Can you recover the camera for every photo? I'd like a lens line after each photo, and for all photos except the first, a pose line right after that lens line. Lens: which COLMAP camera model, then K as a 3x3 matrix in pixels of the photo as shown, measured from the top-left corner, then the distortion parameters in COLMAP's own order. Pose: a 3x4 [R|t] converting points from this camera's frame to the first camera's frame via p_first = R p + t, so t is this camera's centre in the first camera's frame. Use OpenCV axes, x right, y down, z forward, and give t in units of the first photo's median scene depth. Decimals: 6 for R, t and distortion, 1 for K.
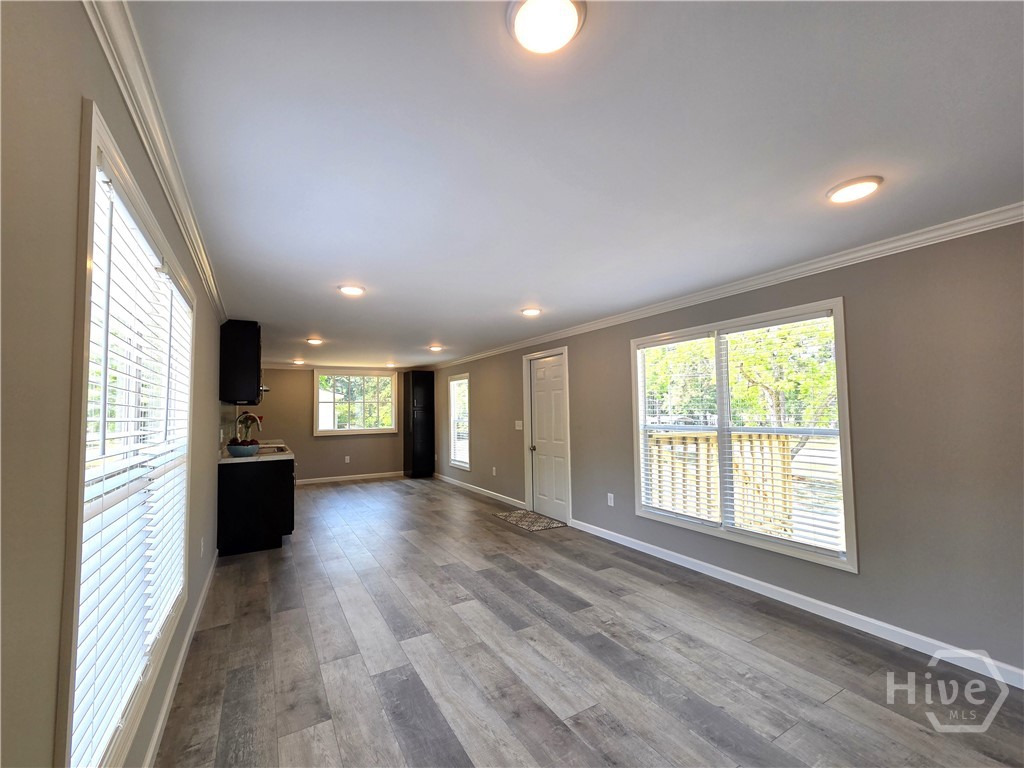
lens RADIAL K [[421.3, 0, 503.8], [0, 421.3, 390.9], [0, 0, 1]] dist [0.001534, 0.000080]
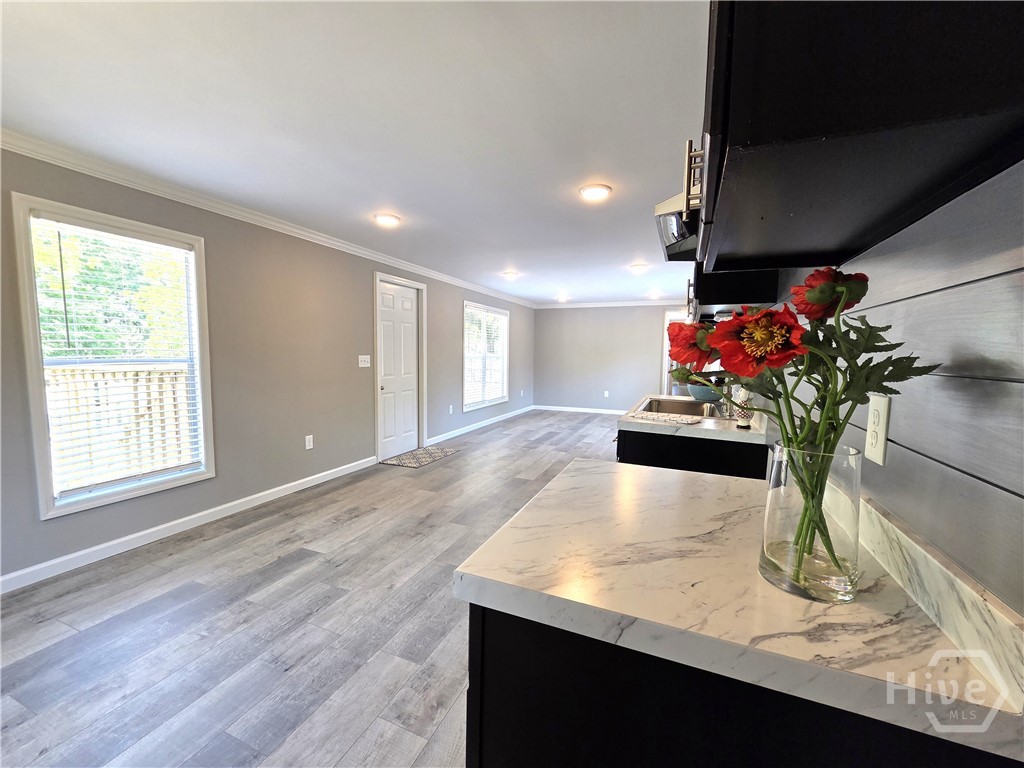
lens RADIAL K [[423.8, 0, 504.3], [0, 423.8, 387.3], [0, 0, 1]] dist [-0.002604, -0.001103]
pose [[-0.595032, -0.062247, 0.801288, -1.211695], [-0.046074, 0.997999, 0.043314, 0.140029], [-0.802380, -0.011145, -0.596709, 2.095224]]
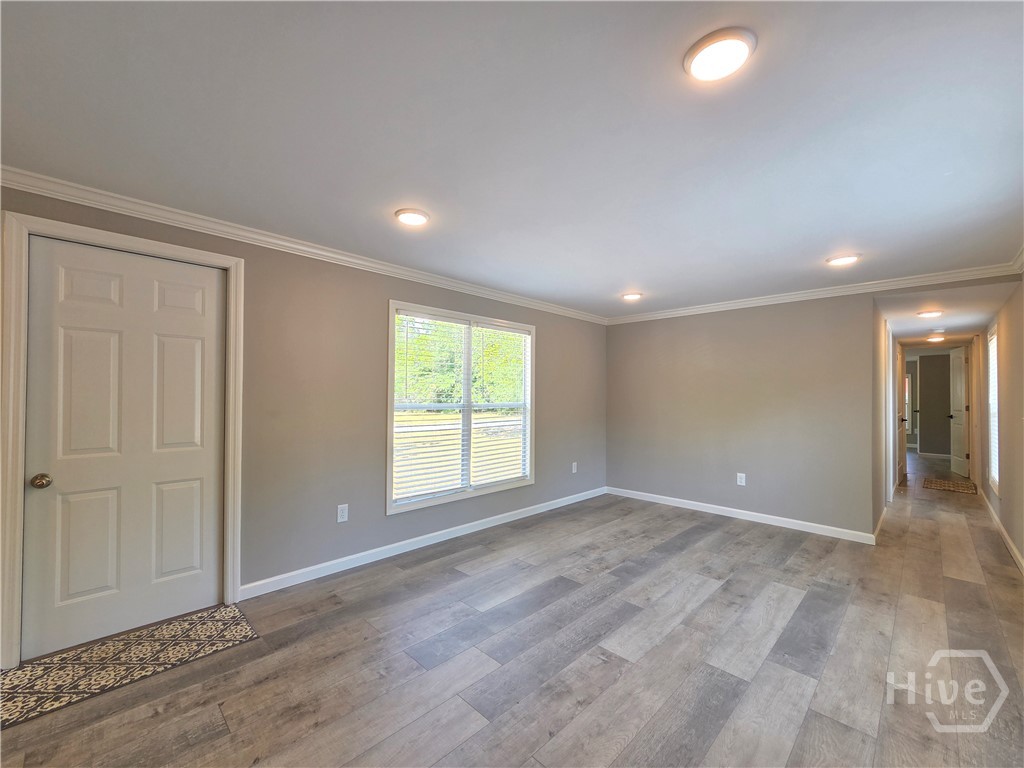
lens RADIAL K [[421.3, 0, 503.8], [0, 421.3, 390.9], [0, 0, 1]] dist [0.001534, 0.000080]
pose [[-0.255627, 0.016493, 0.966635, -0.612885], [-0.055410, 0.997961, -0.031681, 0.076987], [-0.965186, -0.061659, -0.254192, 1.146541]]
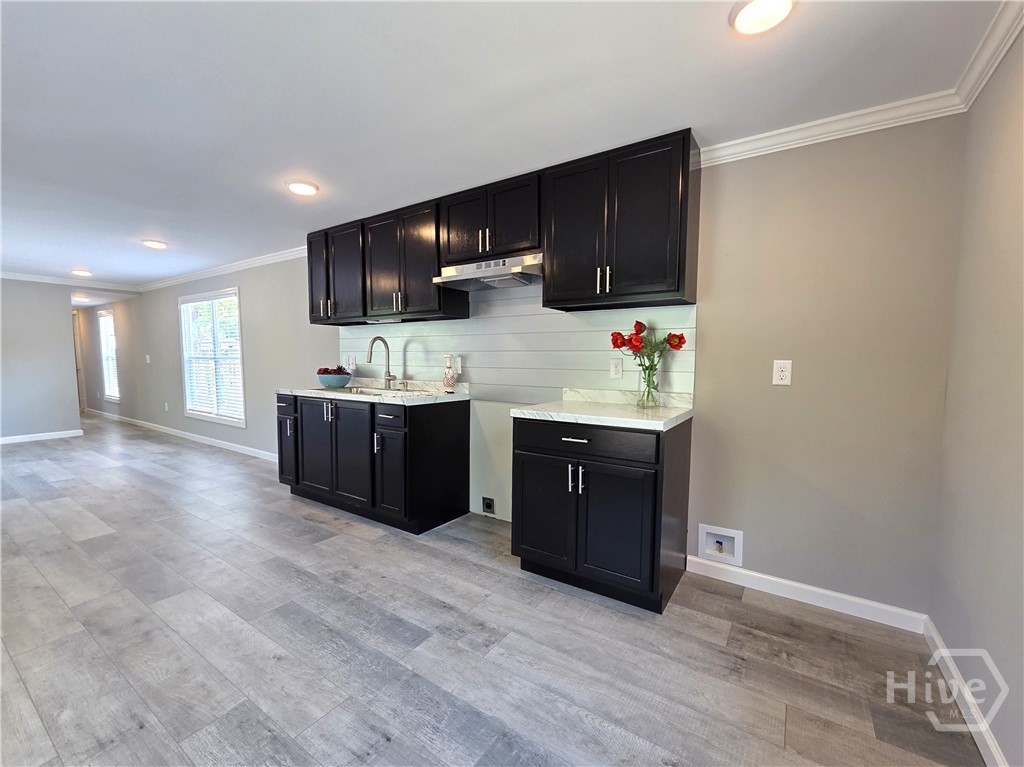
lens RADIAL K [[433.9, 0, 501.5], [0, 433.9, 388.3], [0, 0, 1]] dist [0.002034, -0.000288]
pose [[-0.900501, 0.044646, -0.432556, -0.647696], [0.032068, 0.998825, 0.036335, 0.163364], [0.433670, 0.018849, -0.900874, 2.390250]]
